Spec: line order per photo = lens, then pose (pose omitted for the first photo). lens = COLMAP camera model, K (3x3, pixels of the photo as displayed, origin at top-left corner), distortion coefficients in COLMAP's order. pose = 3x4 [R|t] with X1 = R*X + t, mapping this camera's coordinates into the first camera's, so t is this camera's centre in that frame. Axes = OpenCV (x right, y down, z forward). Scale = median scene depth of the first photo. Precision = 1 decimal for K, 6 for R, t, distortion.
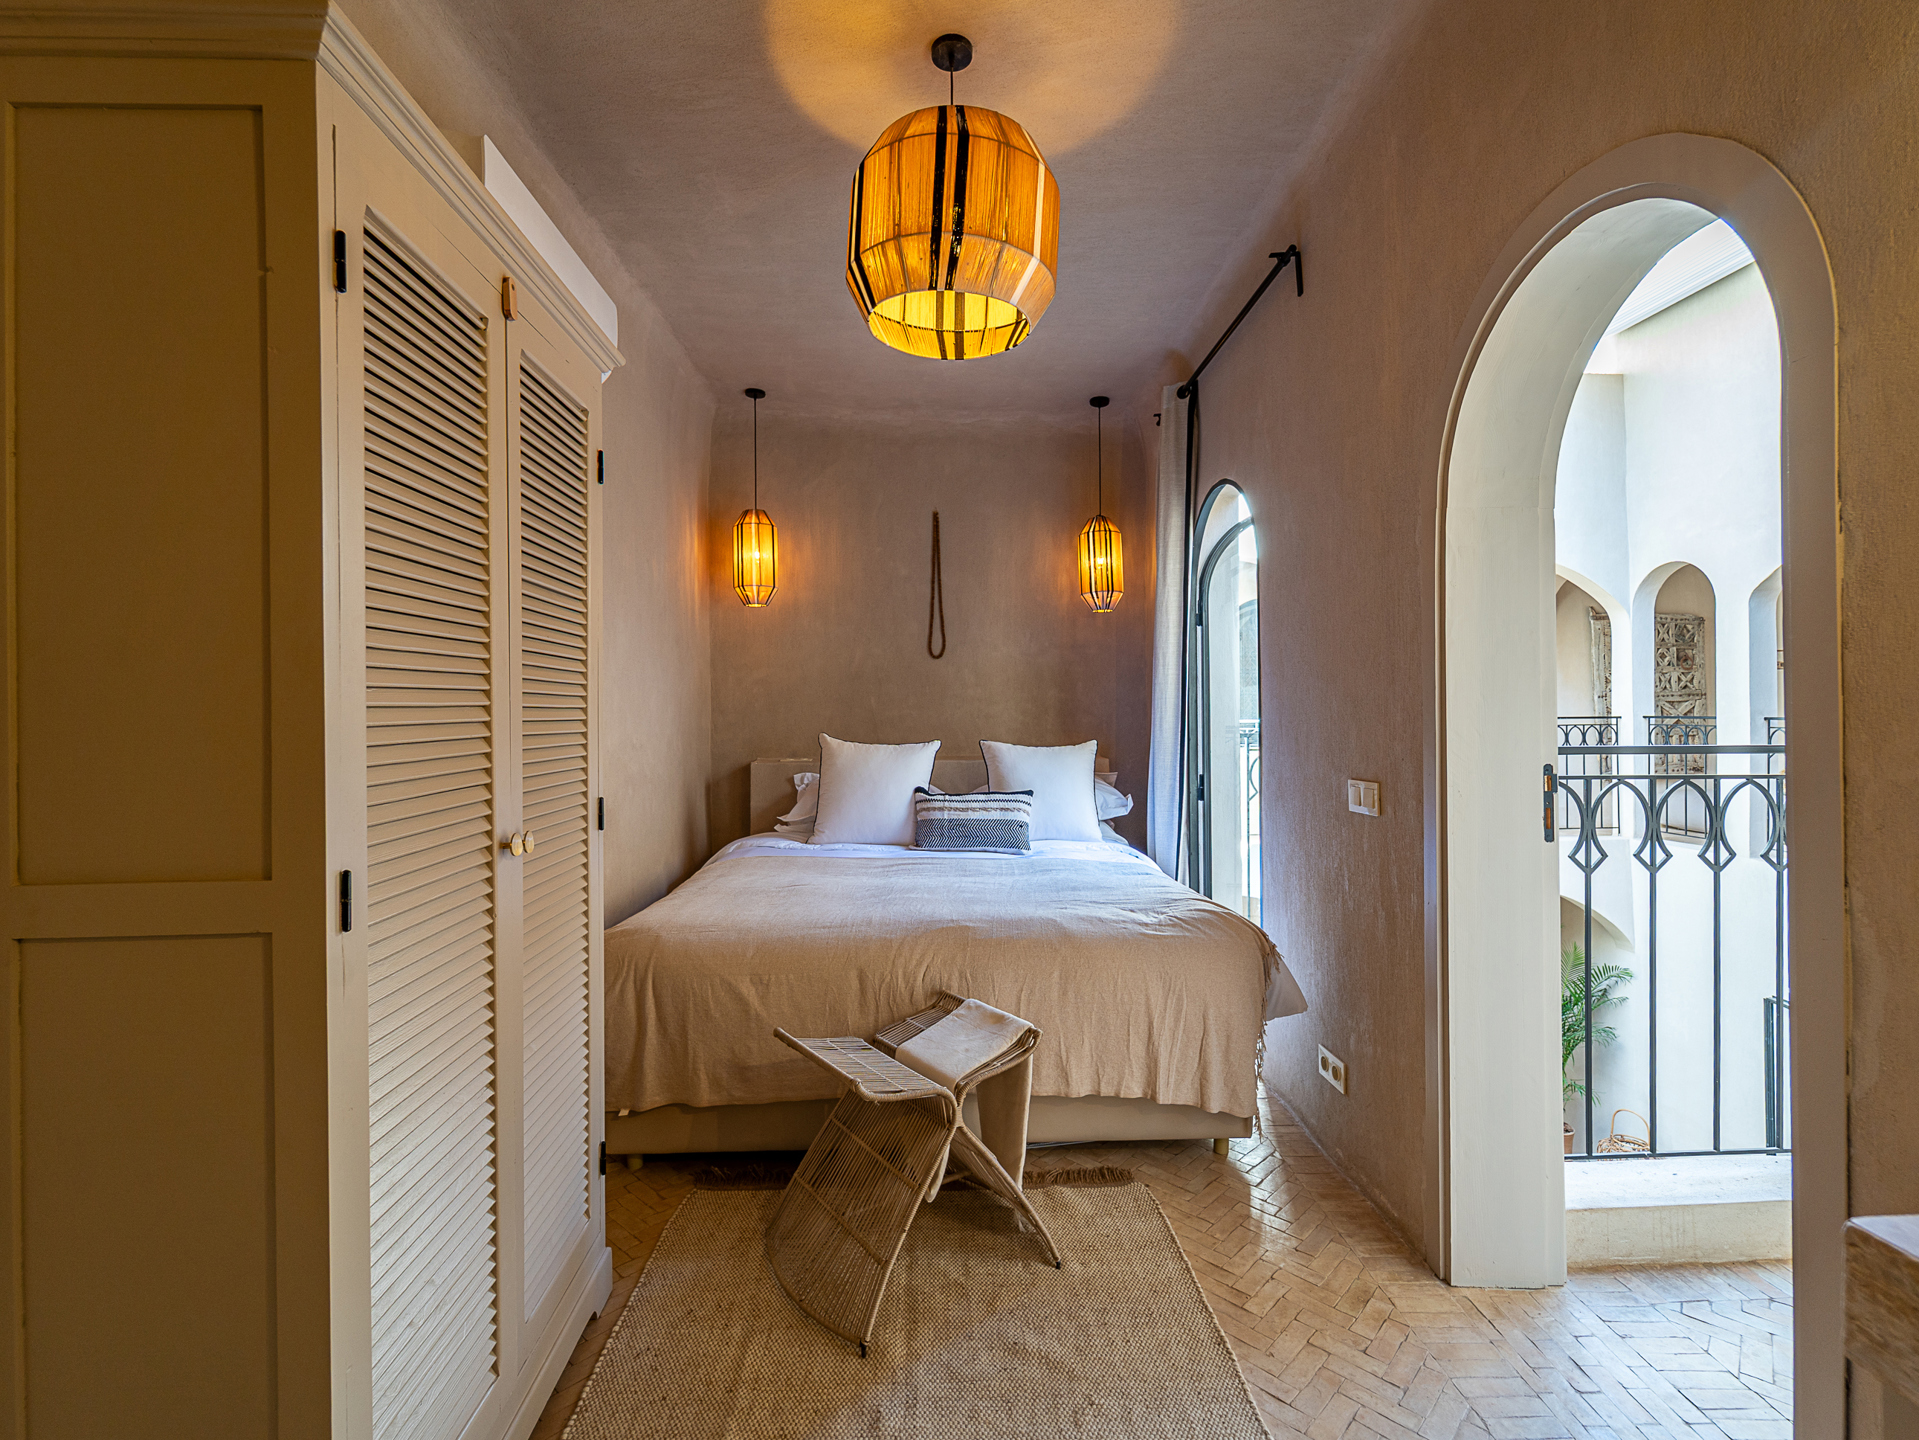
lens RADIAL K [[901.7, 0, 952.8], [0, 901.7, 710.4], [0, 0, 1]] dist [0.001675, 0.000386]
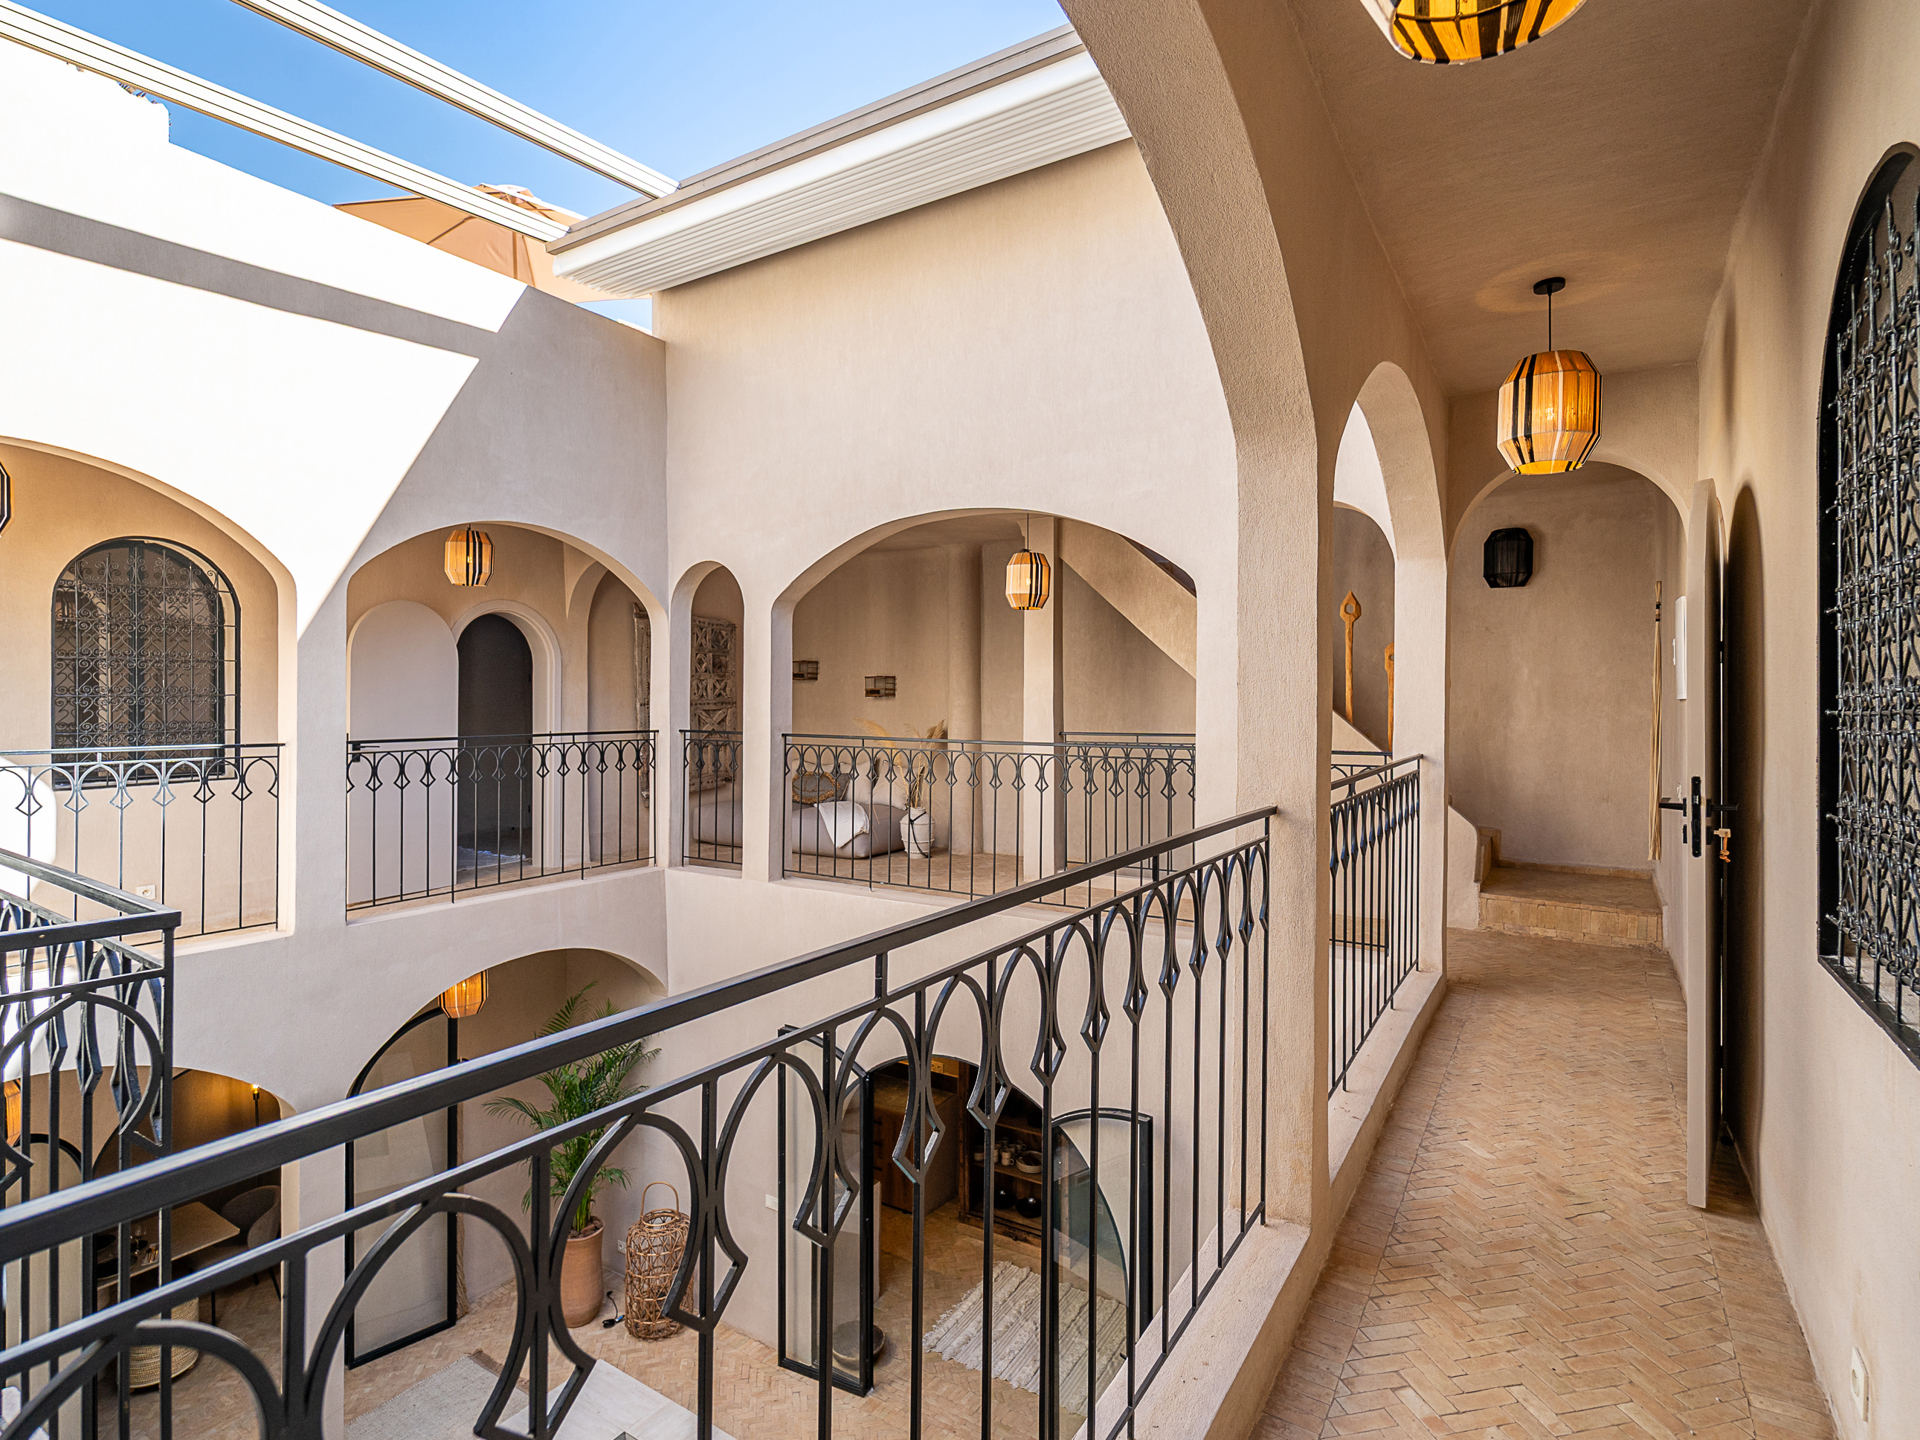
lens RADIAL K [[902.2, 0, 953.3], [0, 902.2, 710.3], [0, 0, 1]] dist [0.001675, 0.000386]
pose [[0.602234, -0.003011, 0.798314, 0.210668], [-0.013552, 0.999810, 0.013995, -0.028834], [-0.798205, -0.019247, 0.602079, 0.241003]]
